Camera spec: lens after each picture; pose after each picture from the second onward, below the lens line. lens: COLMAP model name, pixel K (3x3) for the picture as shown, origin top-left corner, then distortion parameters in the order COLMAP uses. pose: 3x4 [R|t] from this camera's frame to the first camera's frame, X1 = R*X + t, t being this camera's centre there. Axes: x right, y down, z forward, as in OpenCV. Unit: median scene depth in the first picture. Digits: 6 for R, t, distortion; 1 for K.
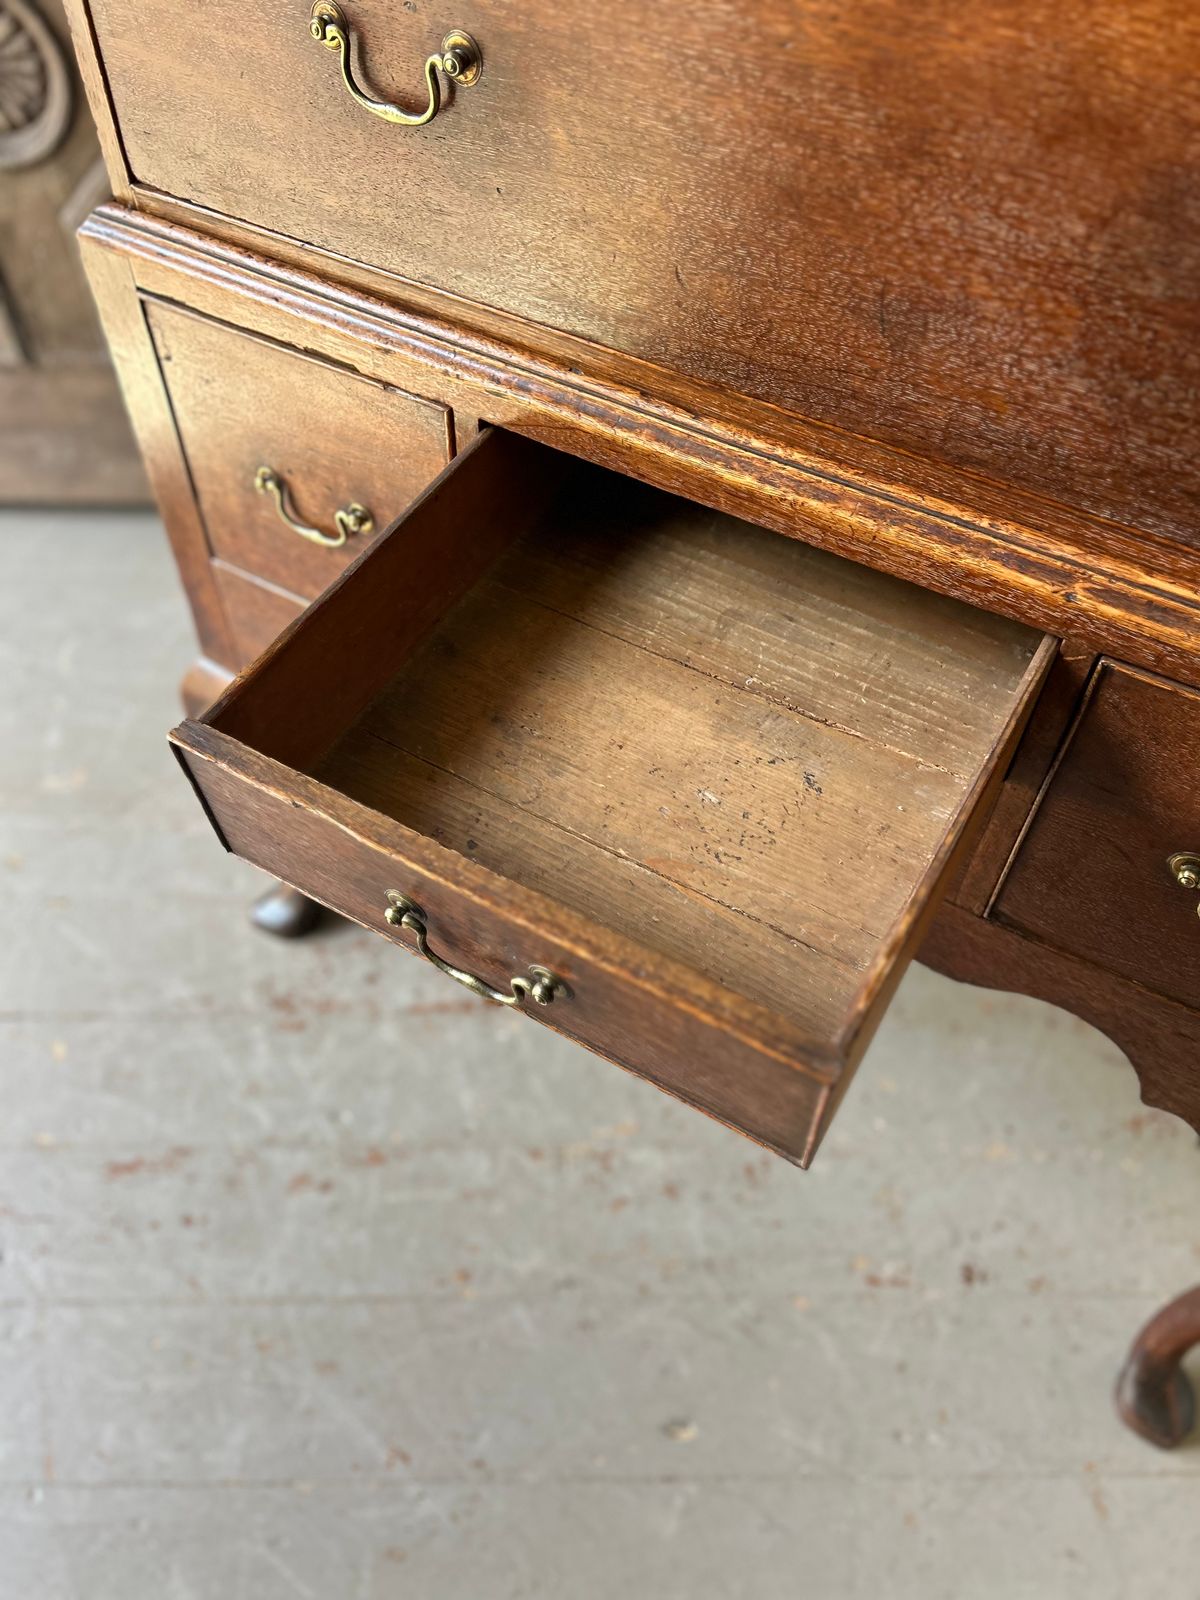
lens RADIAL K [[1200.8, 0, 599.6], [0, 1200.8, 797.6], [0, 0, 1]] dist [0.049847, -0.062557]
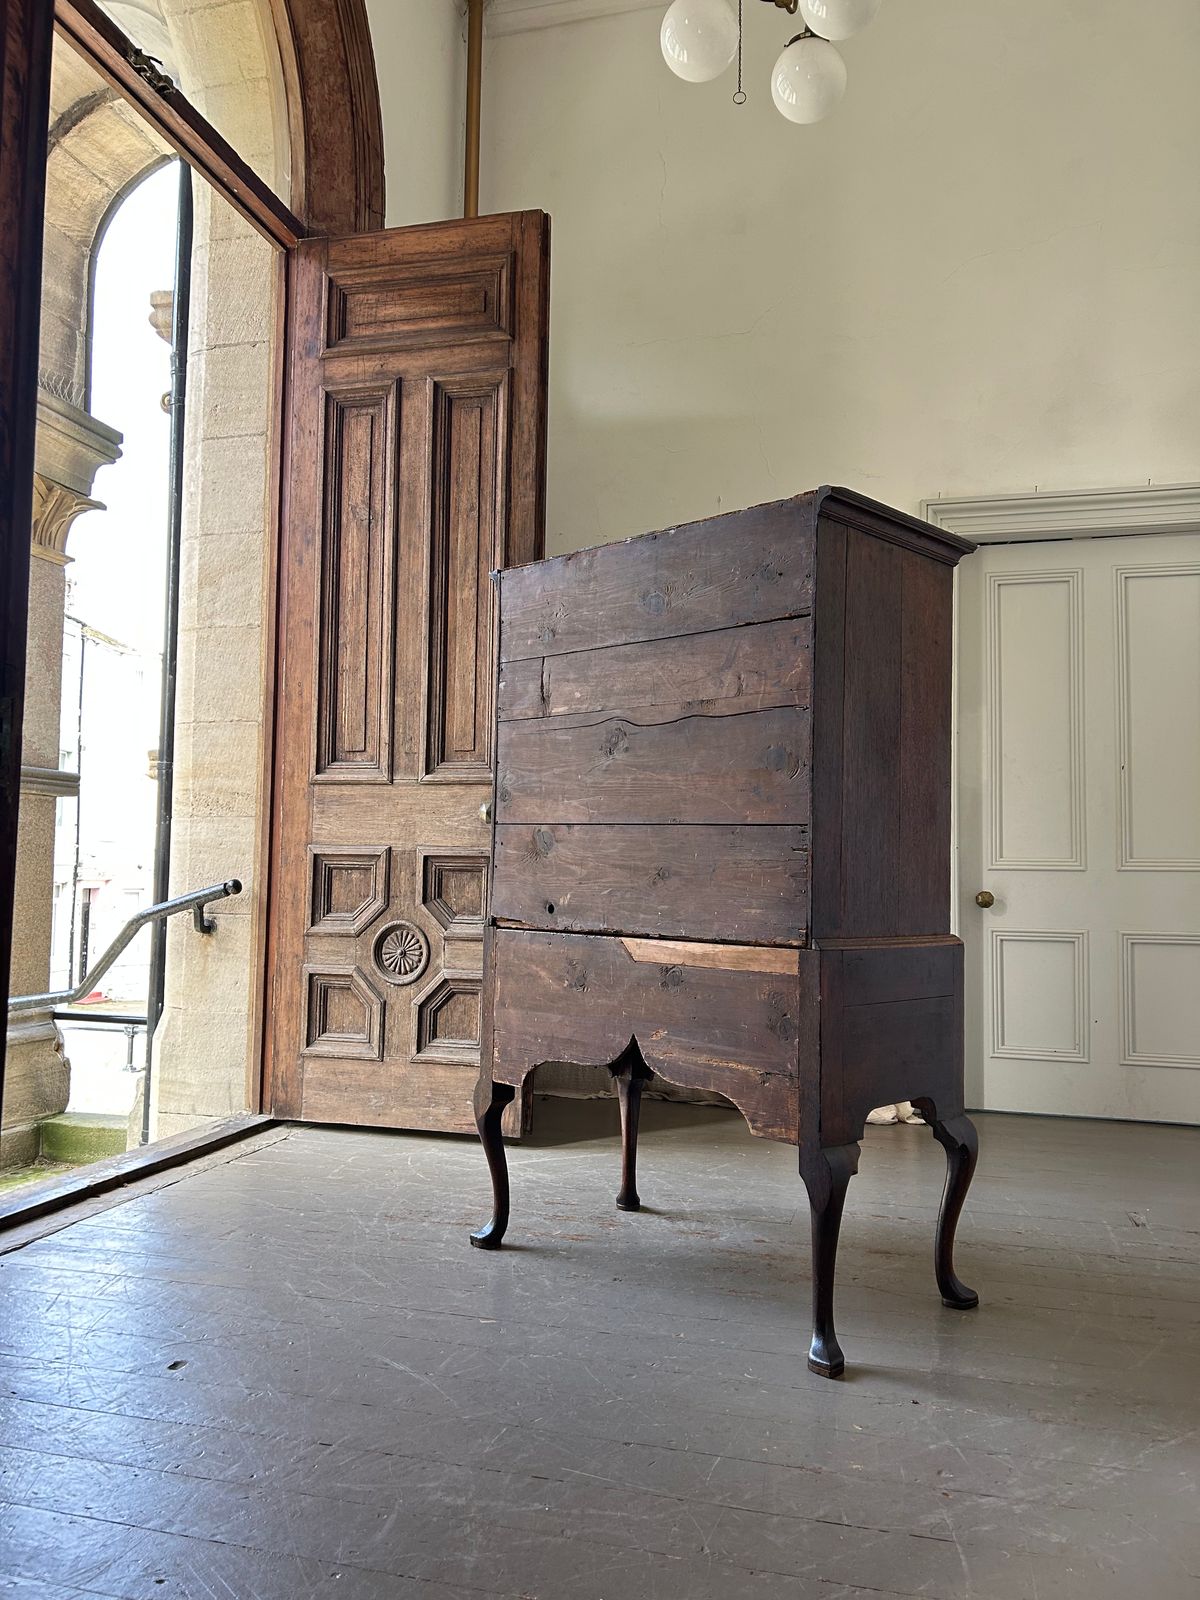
lens RADIAL K [[1200.8, 0, 592.0], [0, 1200.8, 792.3], [0, 0, 1]] dist [0.049847, -0.062557]
pose [[0.962205, -0.022334, -0.271409, 1.043753], [-0.205269, 0.595453, -0.776724, 1.893500], [0.178958, 0.803080, 0.568363, -1.280943]]
